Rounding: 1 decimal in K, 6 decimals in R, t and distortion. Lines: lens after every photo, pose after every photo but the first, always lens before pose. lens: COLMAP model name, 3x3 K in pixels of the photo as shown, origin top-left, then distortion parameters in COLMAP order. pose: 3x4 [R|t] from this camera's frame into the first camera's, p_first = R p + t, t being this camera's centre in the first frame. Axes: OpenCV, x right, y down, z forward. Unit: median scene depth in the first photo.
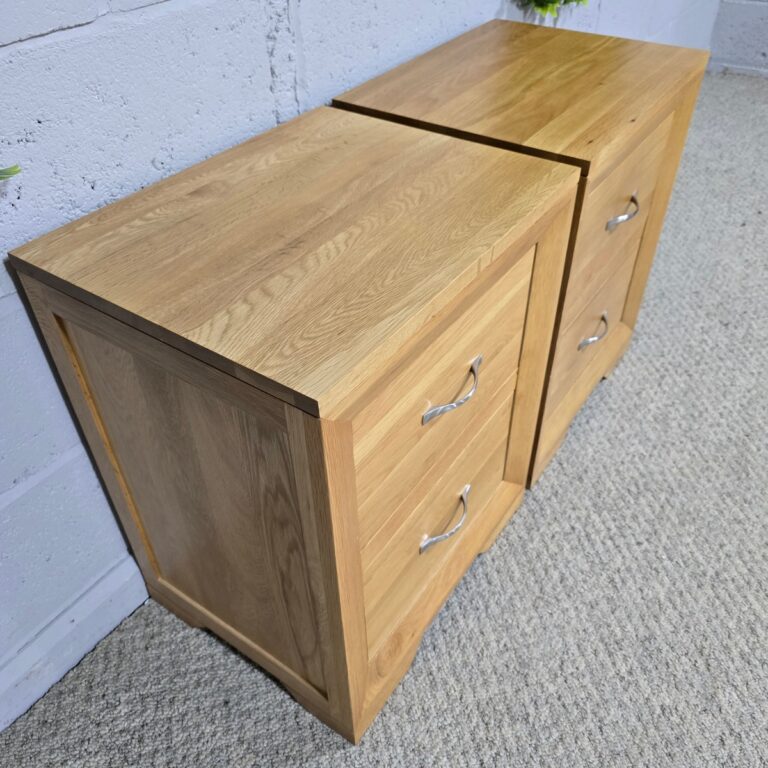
lens RADIAL K [[698.5, 0, 388.0], [0, 698.5, 372.3], [0, 0, 1]] dist [0.053214, -0.071601]
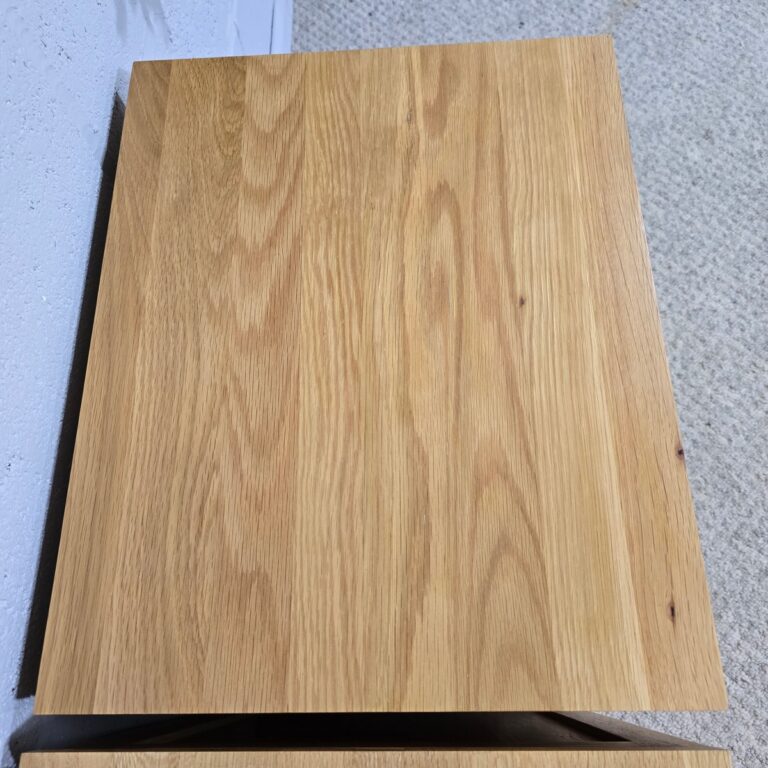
lens RADIAL K [[698.5, 0, 388.0], [0, 698.5, 372.3], [0, 0, 1]] dist [0.053214, -0.071601]
pose [[0.816495, -0.544072, 0.193190, 0.108510], [0.404293, 0.777673, 0.481427, -0.611363], [-0.412169, -0.314977, 0.854930, 0.598004]]
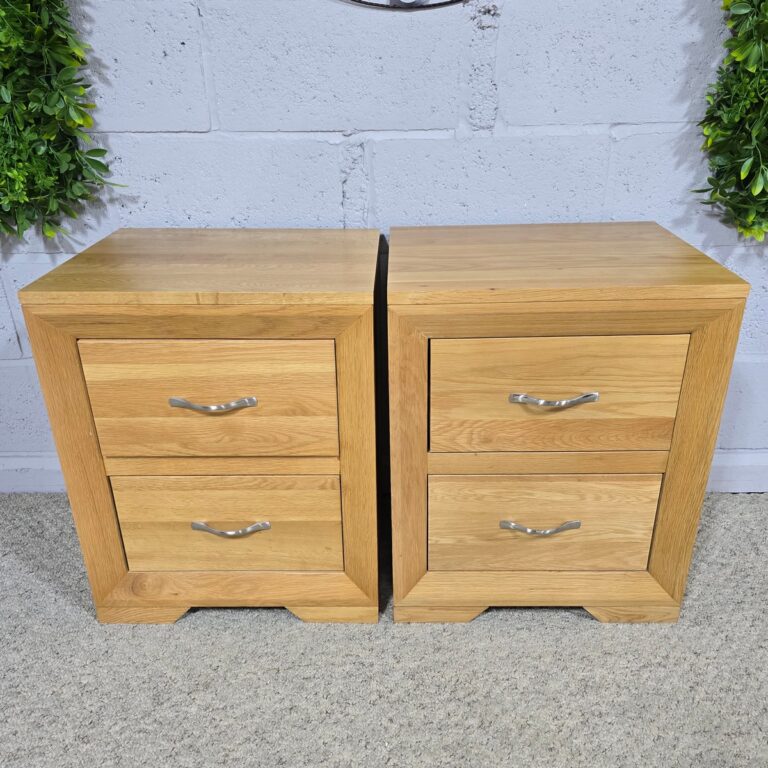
lens RADIAL K [[688.1, 0, 397.9], [0, 688.1, 382.4], [0, 0, 1]] dist [0.059601, -0.069732]
pose [[0.562904, 0.360973, -0.743531, 0.932379], [-0.530967, 0.847341, 0.009393, -0.151687], [0.633414, 0.389502, 0.668636, 0.243879]]
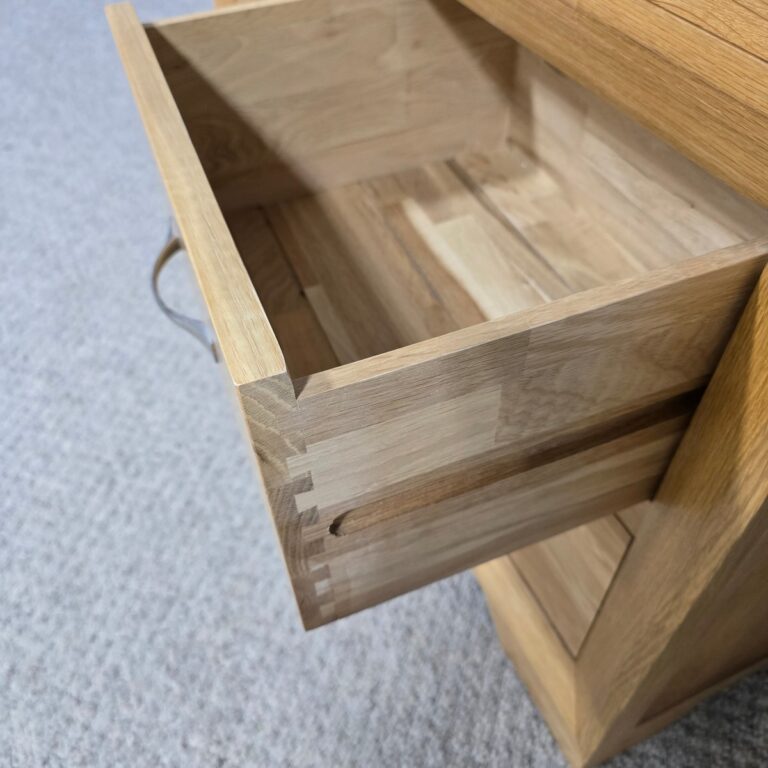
lens RADIAL K [[698.5, 0, 388.0], [0, 698.5, 372.3], [0, 0, 1]] dist [0.053214, -0.071601]
pose [[-0.524363, 0.629245, -0.573667, 0.679281], [-0.539315, 0.275921, 0.795617, -0.505601], [0.658925, 0.726579, 0.194679, 0.986870]]
